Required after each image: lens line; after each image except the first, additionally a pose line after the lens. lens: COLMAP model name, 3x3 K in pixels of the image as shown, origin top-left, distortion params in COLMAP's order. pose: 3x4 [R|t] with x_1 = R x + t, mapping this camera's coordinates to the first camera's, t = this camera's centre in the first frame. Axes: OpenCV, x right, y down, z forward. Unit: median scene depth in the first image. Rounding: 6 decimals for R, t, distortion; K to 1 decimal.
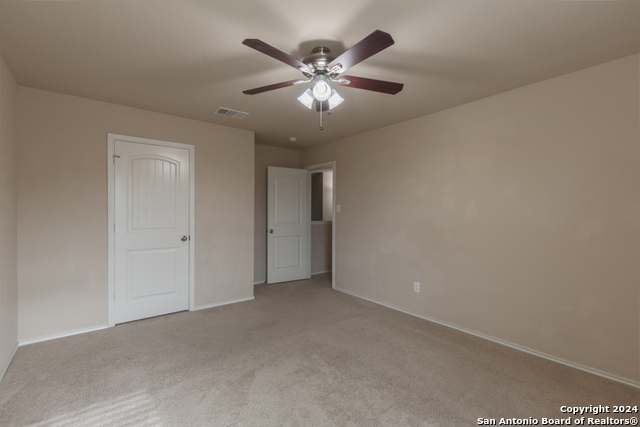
lens RADIAL K [[286.9, 0, 321.7], [0, 286.9, 211.5], [0, 0, 1]] dist [-0.002028, 0.000293]
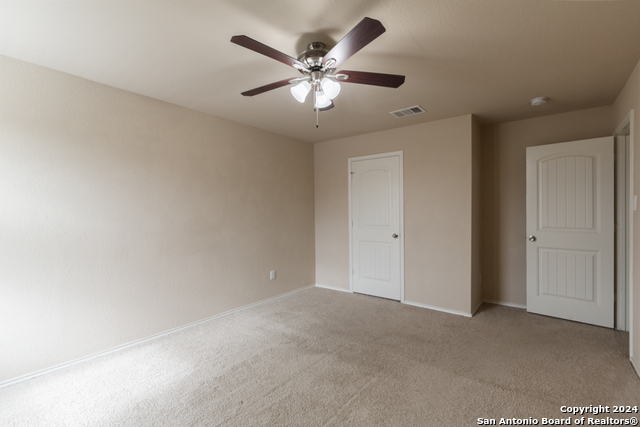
lens RADIAL K [[286.9, 0, 316.3], [0, 286.9, 211.7], [0, 0, 1]] dist [-0.002028, 0.000293]
pose [[0.221698, -0.007489, -0.975087, 0.551541], [0.007488, 0.999954, -0.005977, 0.004093], [0.975087, -0.005976, 0.221744, 0.454200]]
